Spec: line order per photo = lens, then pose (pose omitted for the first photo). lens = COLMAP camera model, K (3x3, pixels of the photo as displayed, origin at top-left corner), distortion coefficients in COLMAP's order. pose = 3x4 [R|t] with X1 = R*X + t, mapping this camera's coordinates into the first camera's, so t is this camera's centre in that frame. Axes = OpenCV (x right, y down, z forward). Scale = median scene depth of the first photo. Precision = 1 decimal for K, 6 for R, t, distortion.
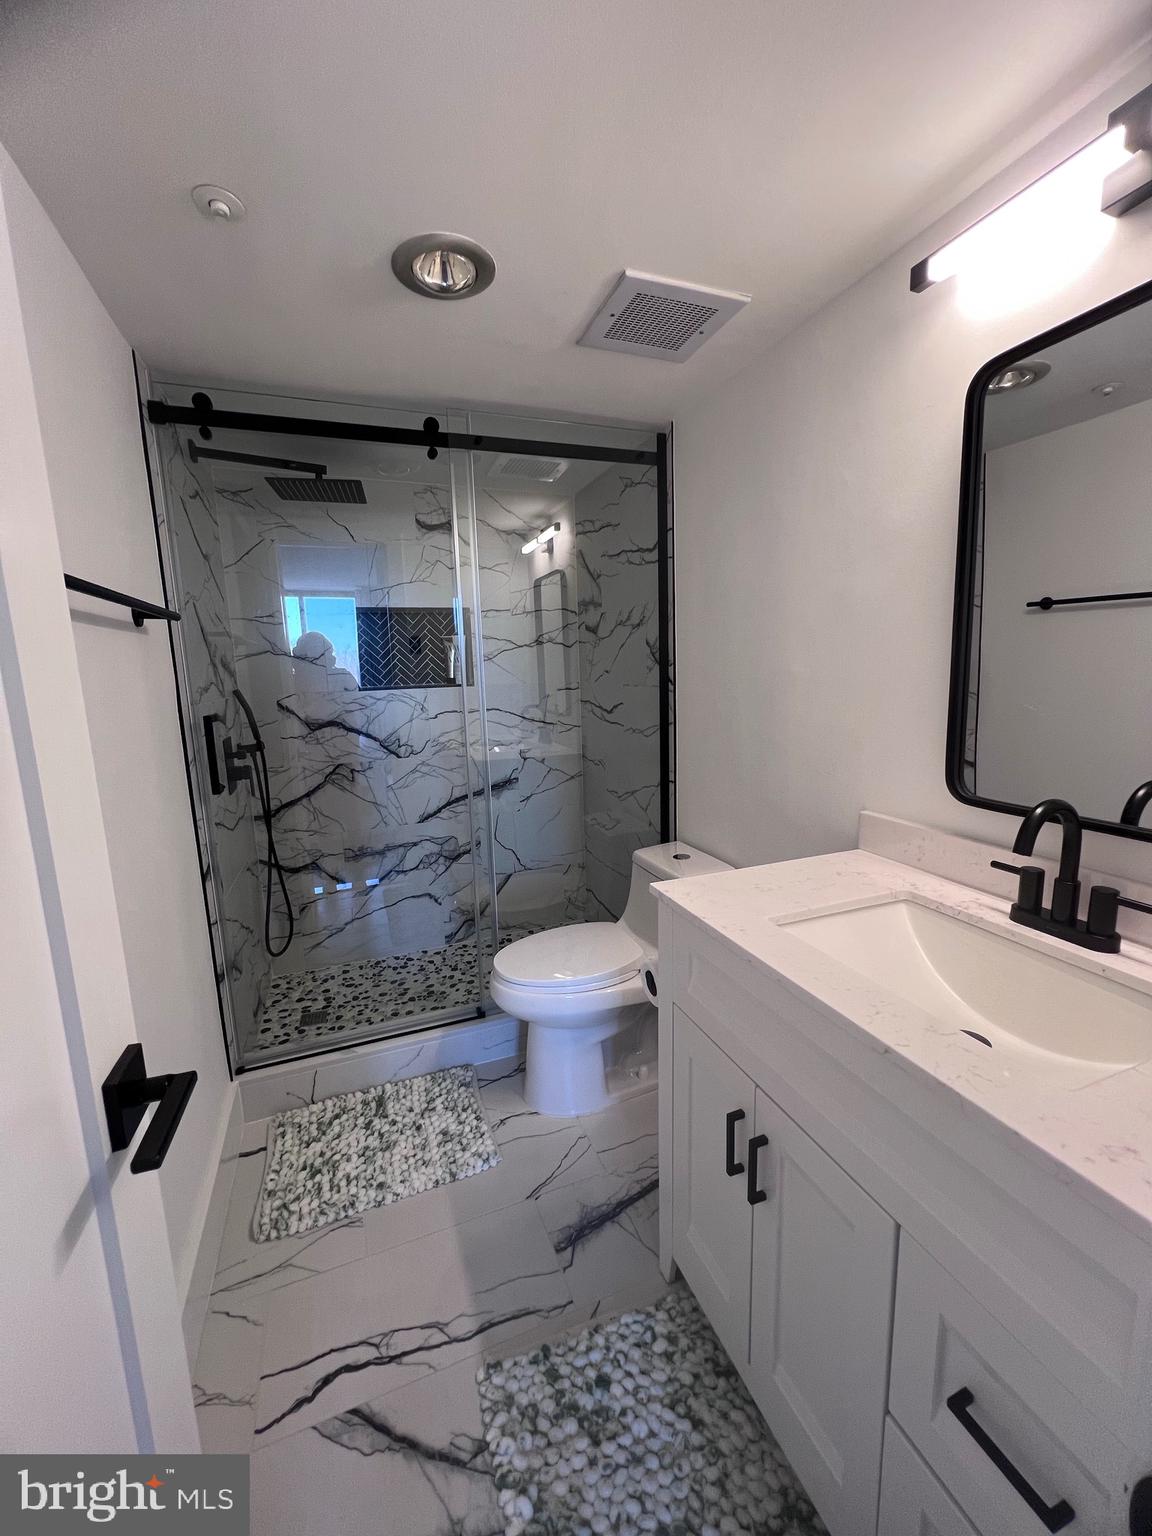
lens RADIAL K [[616.8, 0, 577.6], [0, 616.8, 767.2], [0, 0, 1]] dist [0.000620, -0.000128]
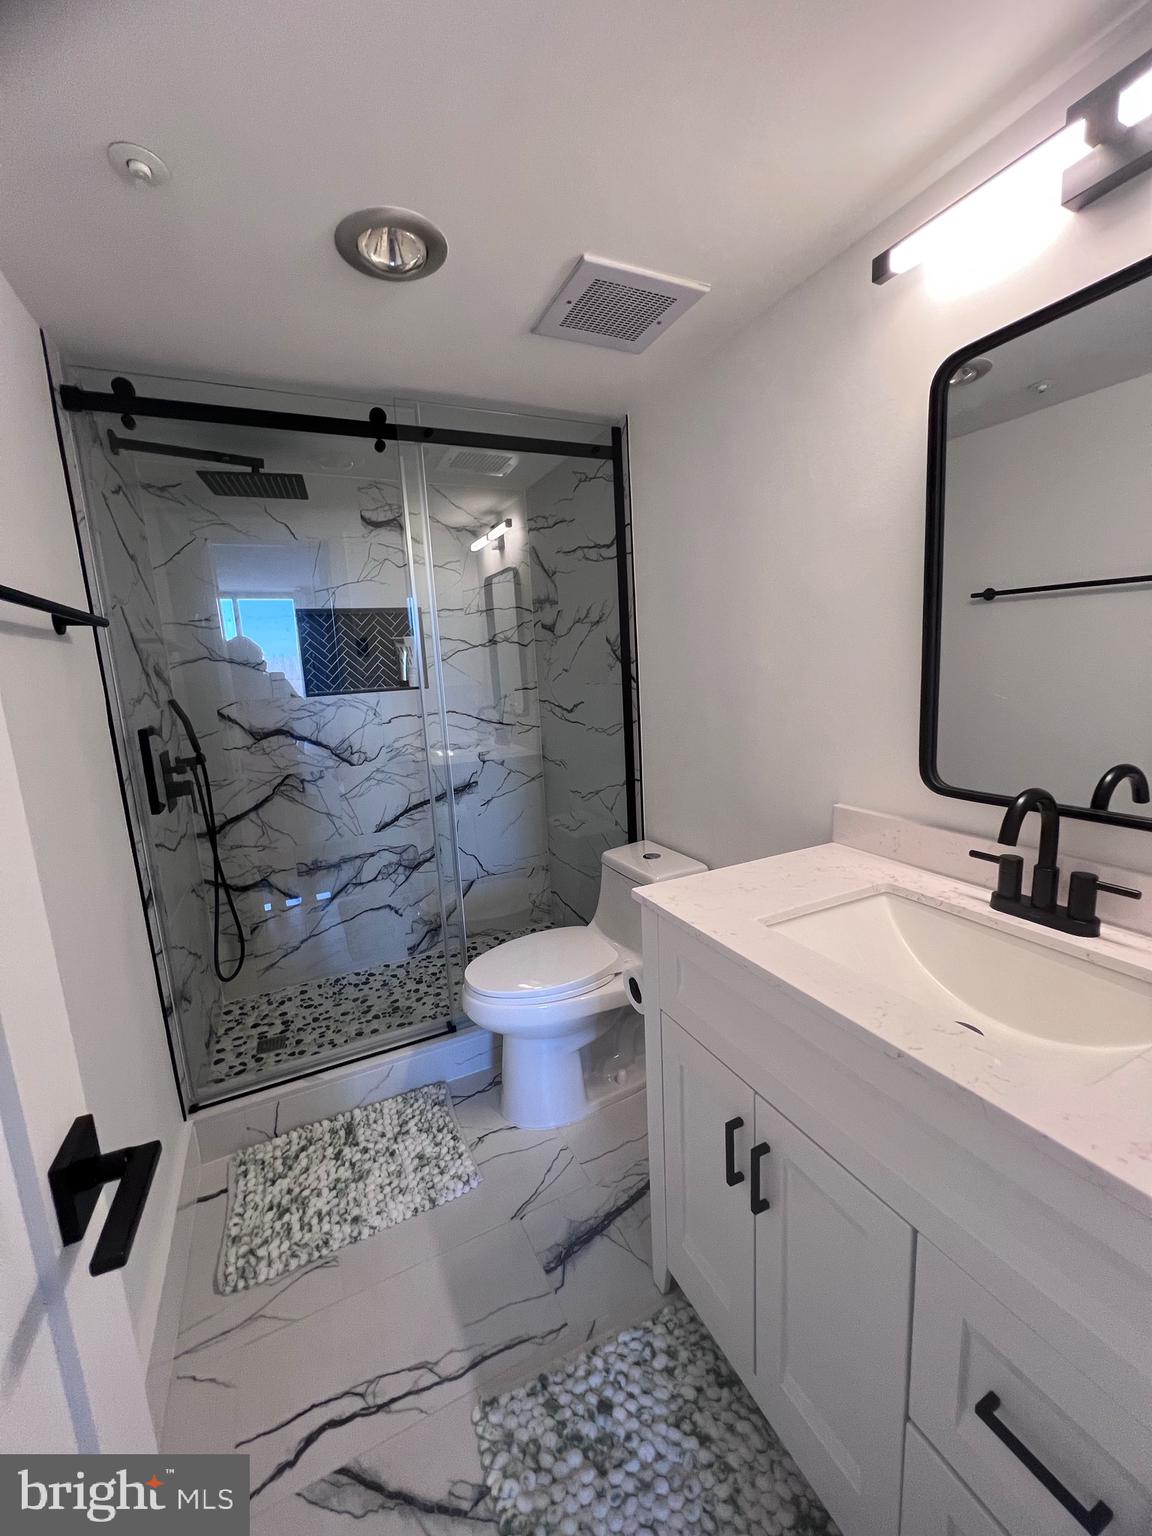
lens RADIAL K [[616.8, 0, 578.2], [0, 616.8, 767.4], [0, 0, 1]] dist [0.000620, -0.000128]
pose [[0.996067, -0.036510, 0.080728, -0.026949], [0.036181, 0.999330, 0.005535, -0.007757], [-0.080876, -0.002592, 0.996721, 0.027106]]
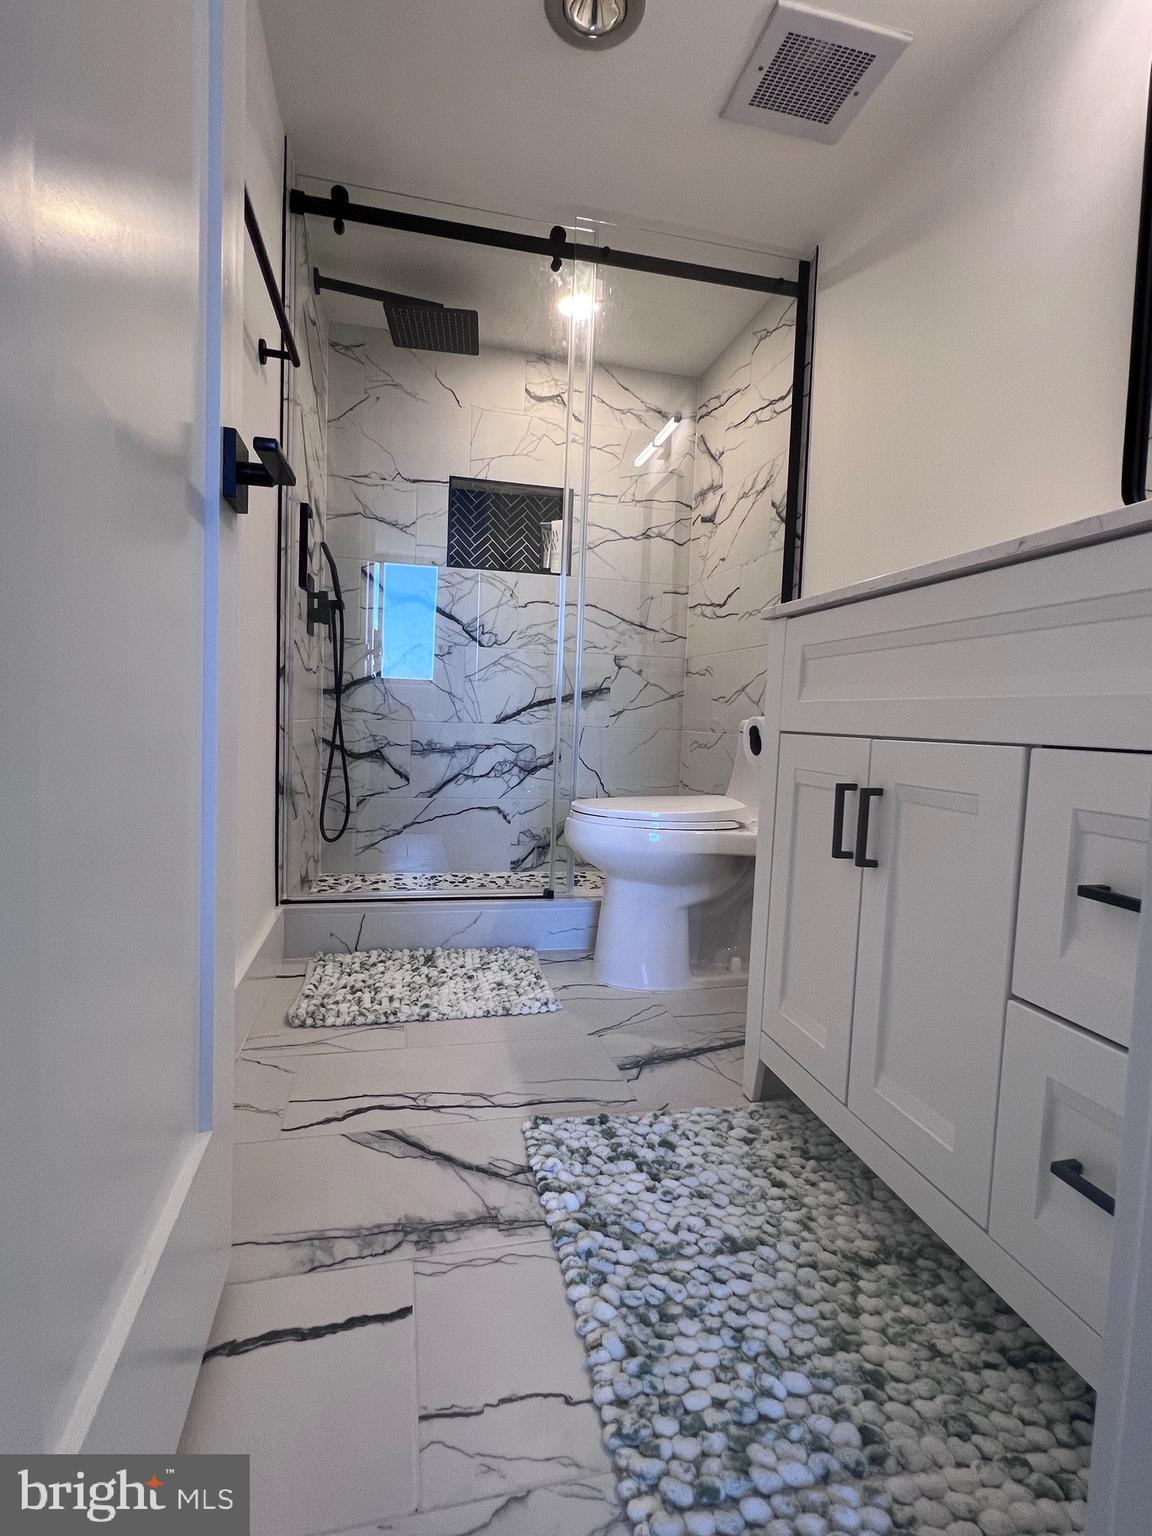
lens RADIAL K [[745.9, 0, 576.5], [0, 745.9, 761.4], [0, 0, 1]] dist [0.002293, 0.001516]
pose [[0.988003, 0.076759, -0.134008, 0.009313], [-0.089652, 0.991623, -0.092983, 0.370805], [0.125749, 0.103882, 0.986608, -0.057198]]
